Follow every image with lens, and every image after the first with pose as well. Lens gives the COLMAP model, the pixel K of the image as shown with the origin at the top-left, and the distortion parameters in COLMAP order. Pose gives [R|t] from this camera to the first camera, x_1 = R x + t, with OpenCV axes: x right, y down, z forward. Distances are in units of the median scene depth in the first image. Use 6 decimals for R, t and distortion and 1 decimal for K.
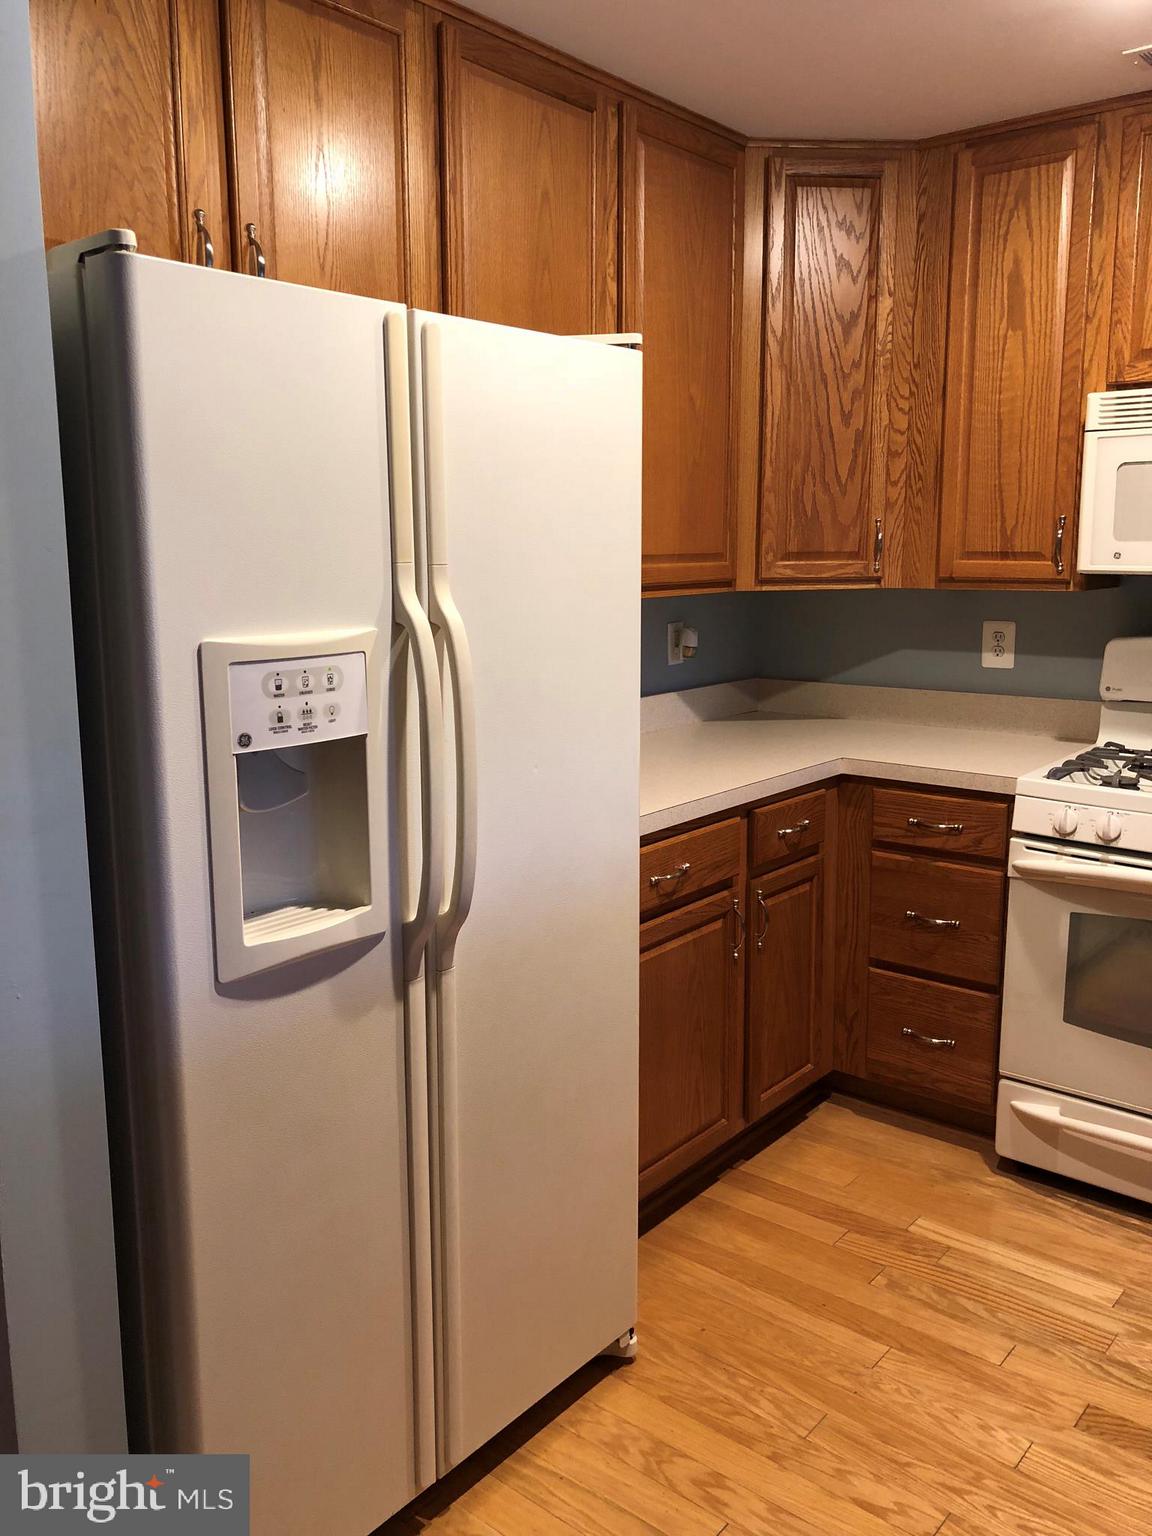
lens RADIAL K [[1255.6, 0, 573.8], [0, 1255.6, 750.3], [0, 0, 1]] dist [0.029980, -0.015937]
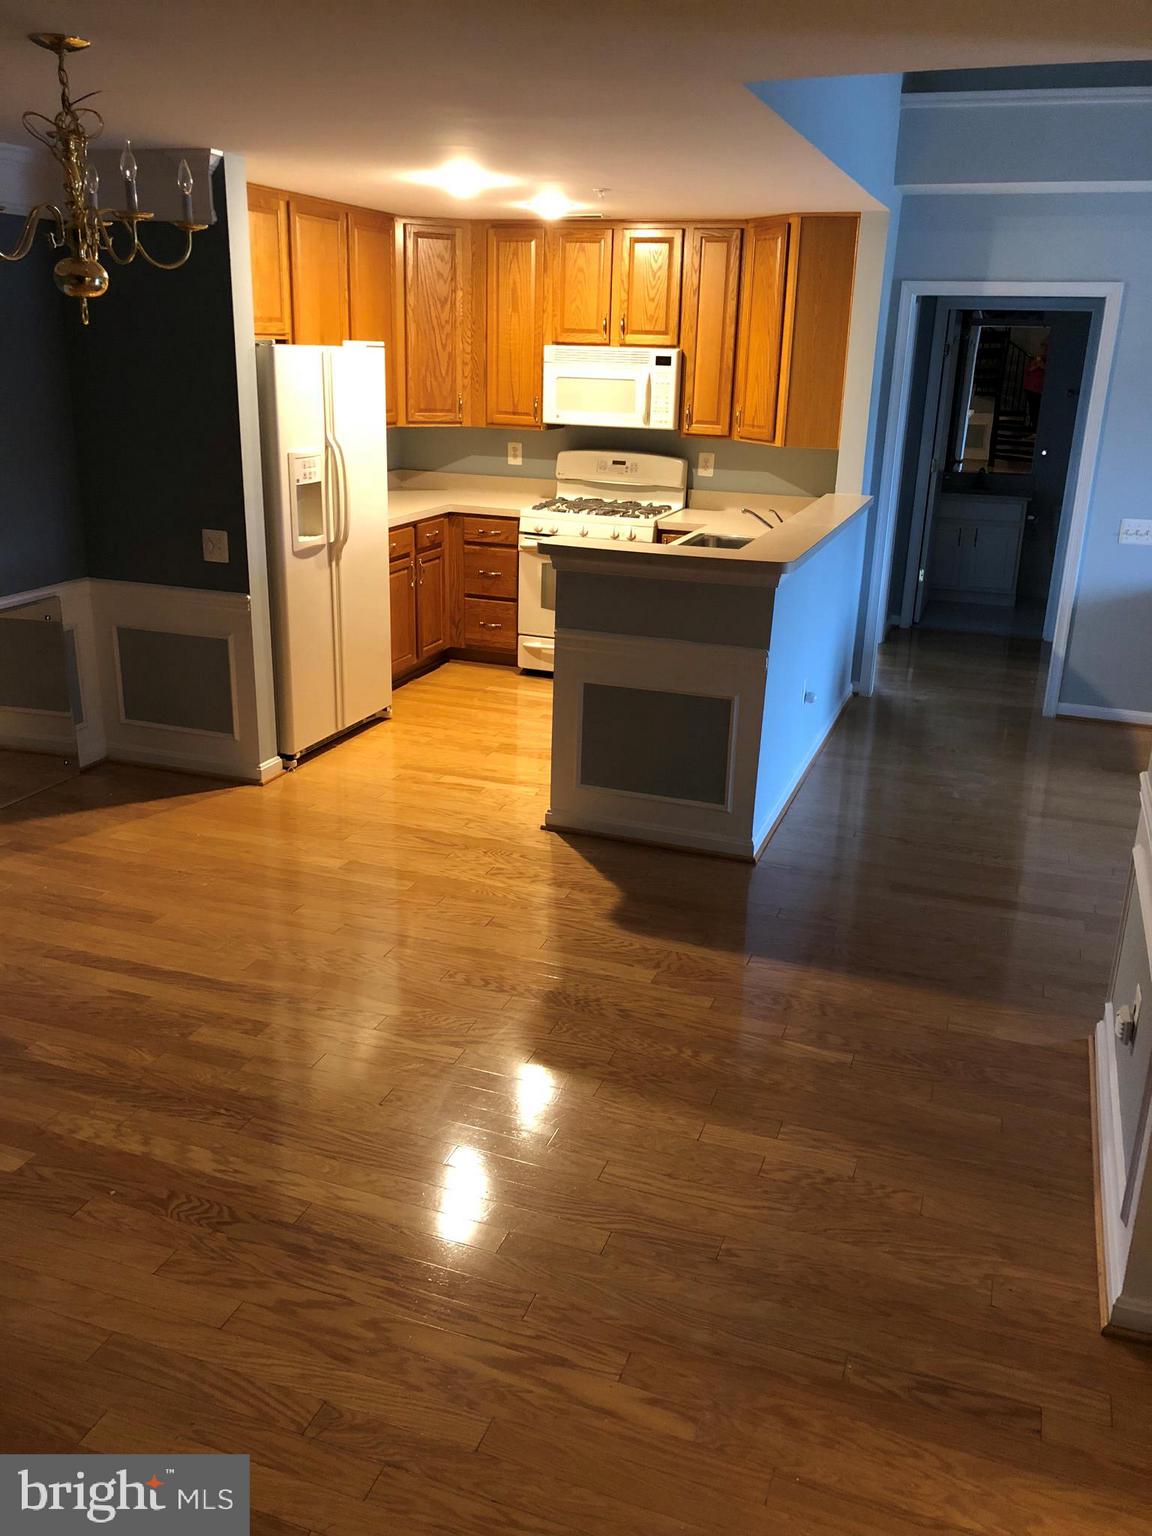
lens RADIAL K [[1255.6, 0, 585.9], [0, 1255.6, 771.0], [0, 0, 1]] dist [0.029980, -0.015937]
pose [[0.938664, -0.079021, 0.335656, -0.386476], [0.022238, 0.985235, 0.169758, 0.108784], [-0.344114, -0.151882, 0.926562, -1.371513]]
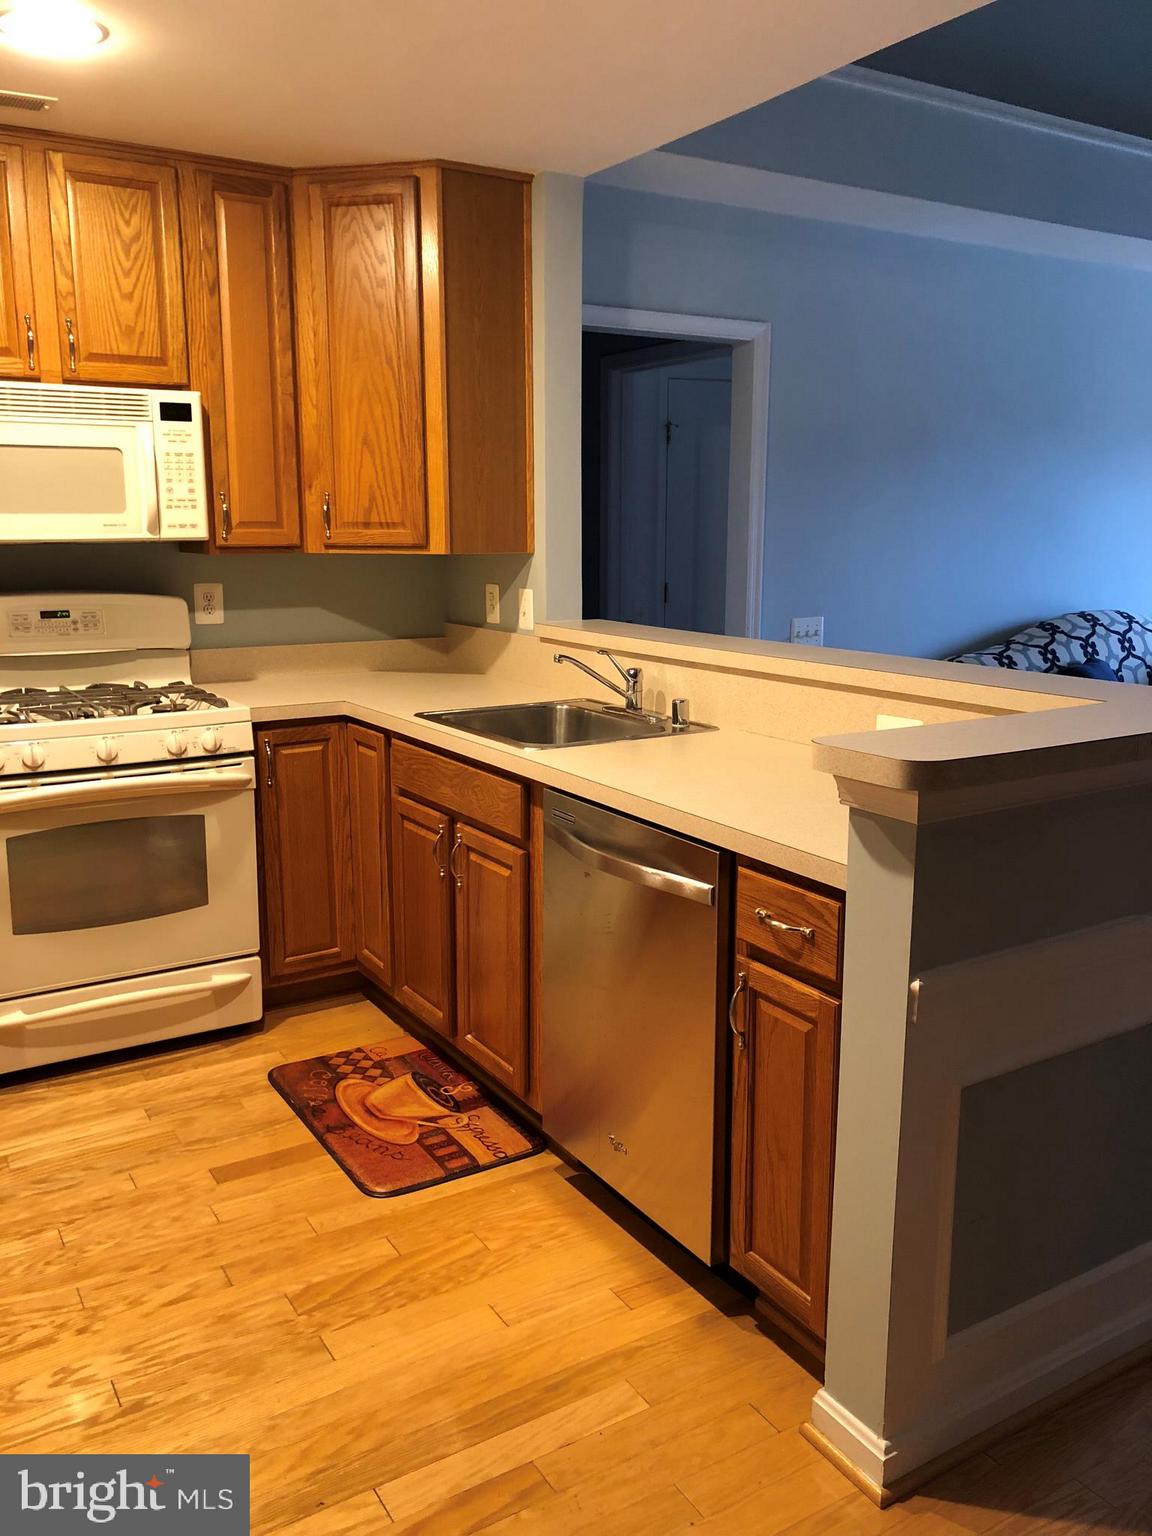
lens RADIAL K [[1255.6, 0, 578.5], [0, 1255.6, 745.2], [0, 0, 1]] dist [0.029980, -0.015937]
pose [[0.326240, -0.161012, 0.931473, -0.464186], [0.154682, 0.981198, 0.115431, -0.005801], [-0.932545, 0.106424, 0.345012, 0.109435]]
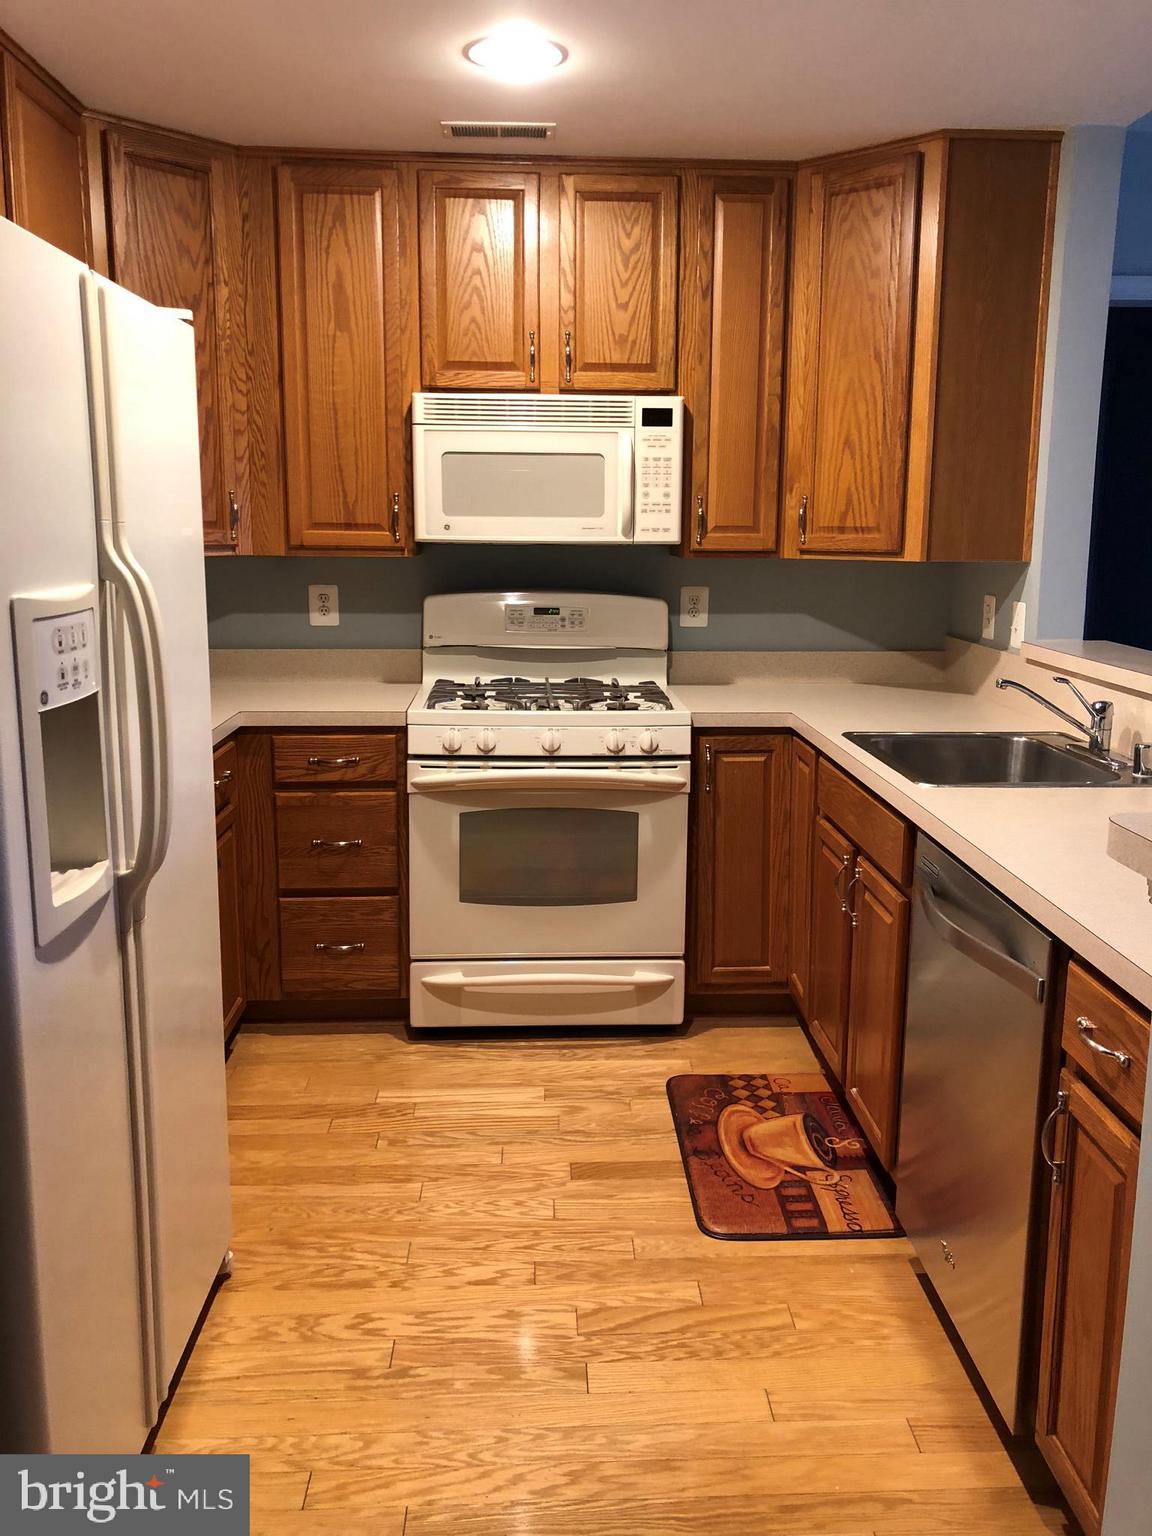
lens RADIAL K [[1255.6, 0, 593.4], [0, 1255.6, 745.7], [0, 0, 1]] dist [0.029980, -0.015937]
pose [[0.738868, -0.107016, 0.665298, -0.309630], [0.098168, 0.993870, 0.050845, 0.010971], [-0.666661, 0.027743, 0.744844, -0.012337]]
